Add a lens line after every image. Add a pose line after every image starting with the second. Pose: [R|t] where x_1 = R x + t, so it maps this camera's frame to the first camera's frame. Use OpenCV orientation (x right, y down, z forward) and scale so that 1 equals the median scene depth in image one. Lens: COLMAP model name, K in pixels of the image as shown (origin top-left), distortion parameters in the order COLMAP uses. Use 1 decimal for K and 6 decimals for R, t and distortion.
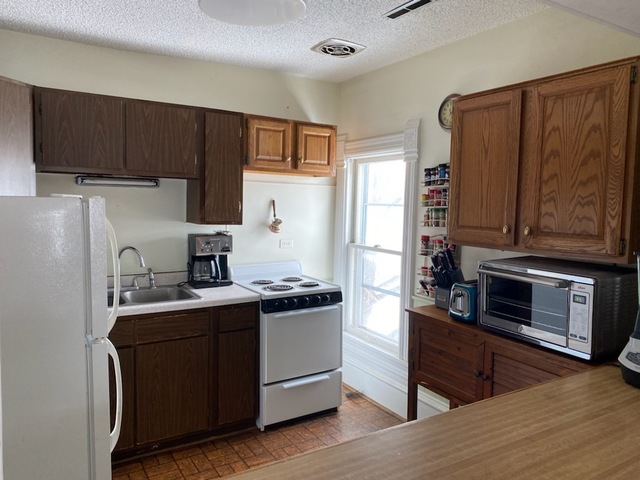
lens RADIAL K [[486.2, 0, 320.0], [0, 486.2, 240.0], [0, 0, 1]] dist [0.072147, -0.006603]
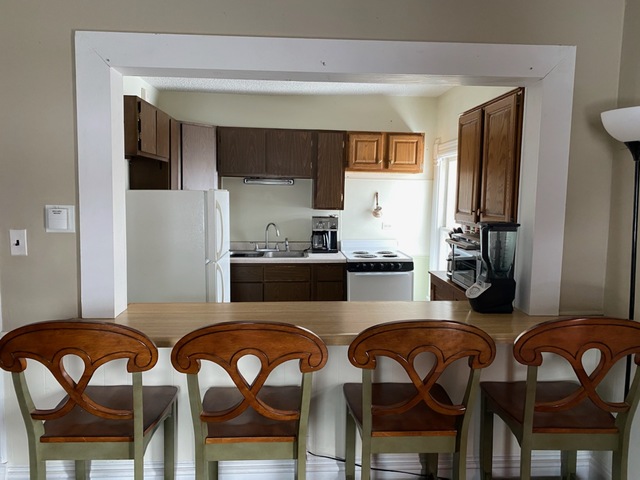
lens RADIAL K [[486.2, 0, 320.0], [0, 486.2, 240.0], [0, 0, 1]] dist [0.072147, -0.006603]
pose [[0.873959, 0.036672, -0.484615, 0.455181], [-0.032624, 0.999327, 0.016787, 0.033383], [0.484904, 0.001139, 0.874567, -0.257240]]
